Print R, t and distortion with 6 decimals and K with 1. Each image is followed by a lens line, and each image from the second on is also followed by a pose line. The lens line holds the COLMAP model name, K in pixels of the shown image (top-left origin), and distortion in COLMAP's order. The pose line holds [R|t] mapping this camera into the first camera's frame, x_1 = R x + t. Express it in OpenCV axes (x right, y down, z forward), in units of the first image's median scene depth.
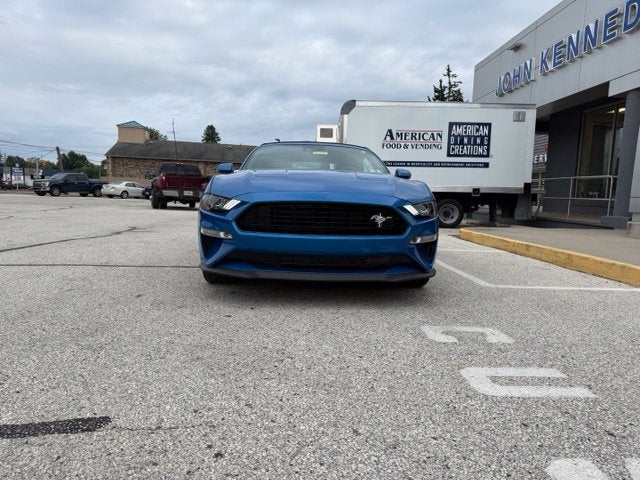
lens RADIAL K [[444.9, 0, 318.5], [0, 444.9, 240.9], [0, 0, 1]] dist [0.058440, -0.068730]
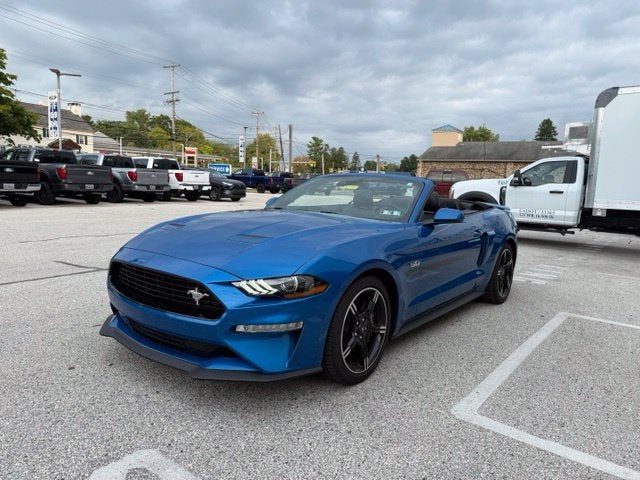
lens RADIAL K [[444.9, 0, 319.1], [0, 444.9, 241.3], [0, 0, 1]] dist [0.058440, -0.068730]
pose [[0.761501, 0.083062, -0.642819, 0.202981], [-0.080856, 0.996181, 0.032937, -0.047404], [0.643100, 0.026894, 0.765309, 0.127816]]
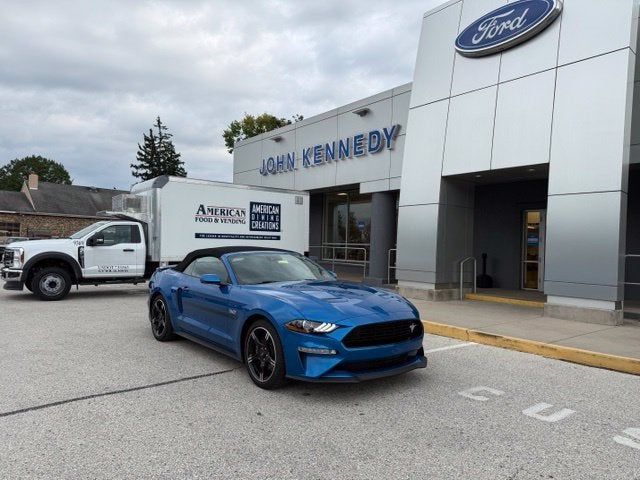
lens RADIAL K [[444.9, 0, 319.0], [0, 444.9, 241.5], [0, 0, 1]] dist [0.058440, -0.068730]
pose [[0.798777, -0.002345, 0.601622, -0.263587], [0.060710, 0.995202, -0.076725, -0.061314], [-0.598556, 0.097811, 0.795087, -0.019809]]
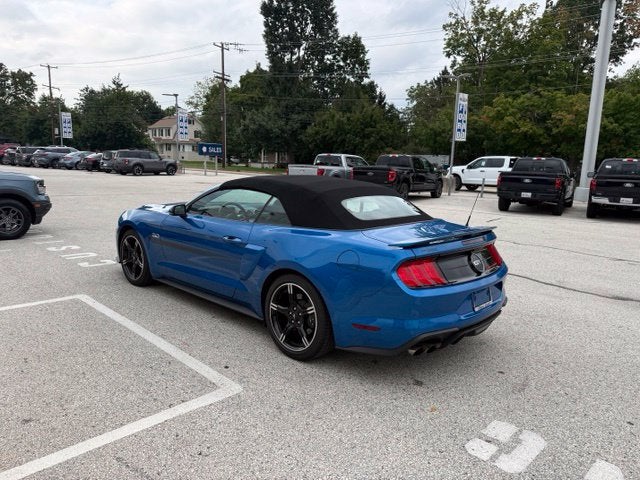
lens RADIAL K [[444.9, 0, 319.4], [0, 444.9, 243.4], [0, 0, 1]] dist [0.058440, -0.068730]
pose [[-0.702473, 0.065621, -0.708679, 0.261093], [-0.129155, 0.967453, 0.217607, -0.130988], [0.699894, 0.244393, -0.671134, 0.750373]]
